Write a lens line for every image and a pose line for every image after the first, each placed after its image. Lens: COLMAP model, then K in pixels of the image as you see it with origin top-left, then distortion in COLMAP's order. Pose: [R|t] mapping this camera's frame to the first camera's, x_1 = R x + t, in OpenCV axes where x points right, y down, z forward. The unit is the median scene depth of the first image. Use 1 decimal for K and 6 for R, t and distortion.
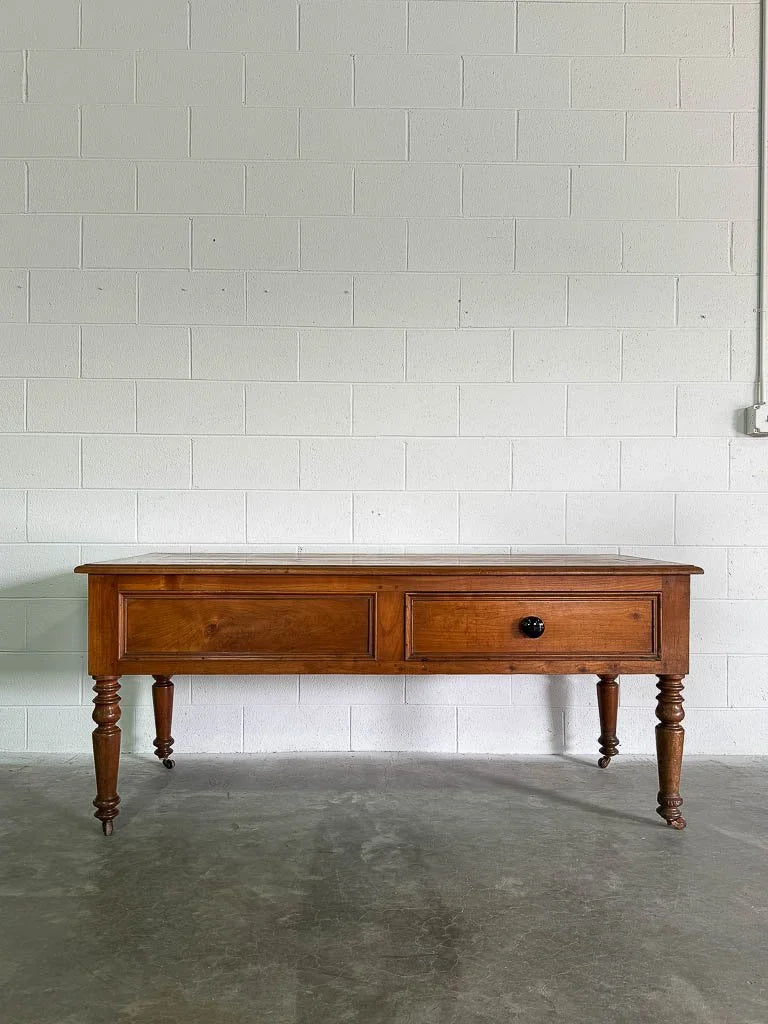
lens RADIAL K [[808.9, 0, 378.9], [0, 808.9, 511.7], [0, 0, 1]] dist [0.016199, -0.022449]
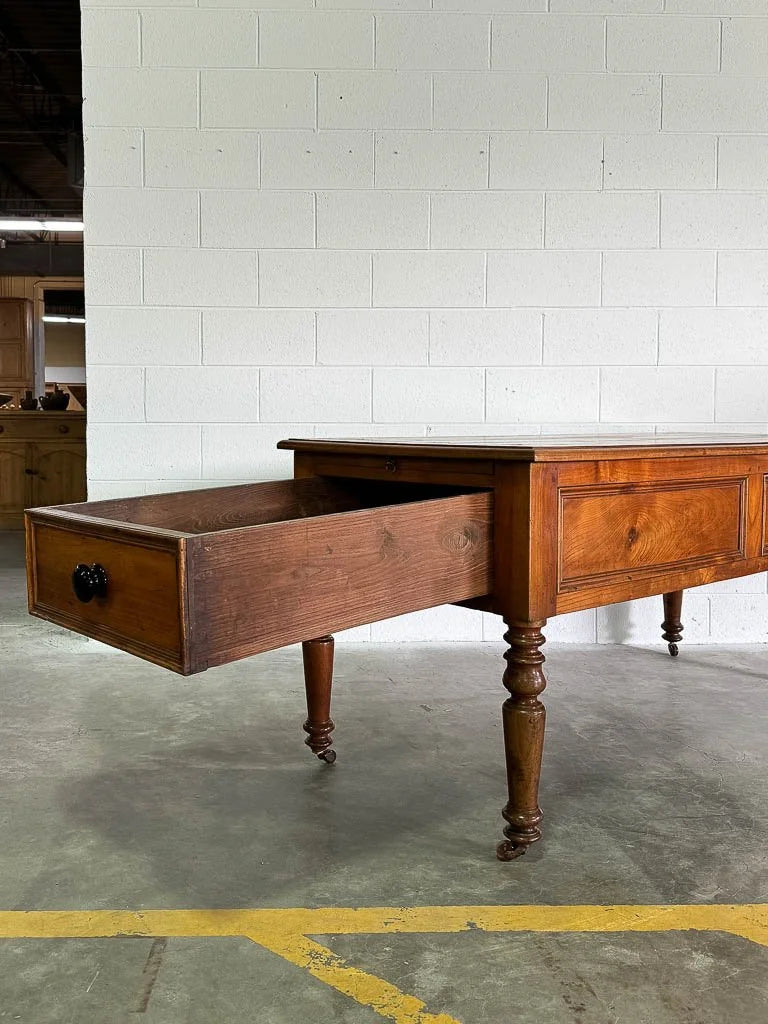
lens RADIAL K [[907.6, 0, 347.1], [0, 907.6, 431.4], [0, 0, 1]] dist [0.027054, -0.049257]
pose [[0.999972, -0.001565, 0.007274, -0.247140], [0.001313, 0.999399, 0.034626, 0.016028], [-0.007324, -0.034615, 0.999374, -0.069754]]
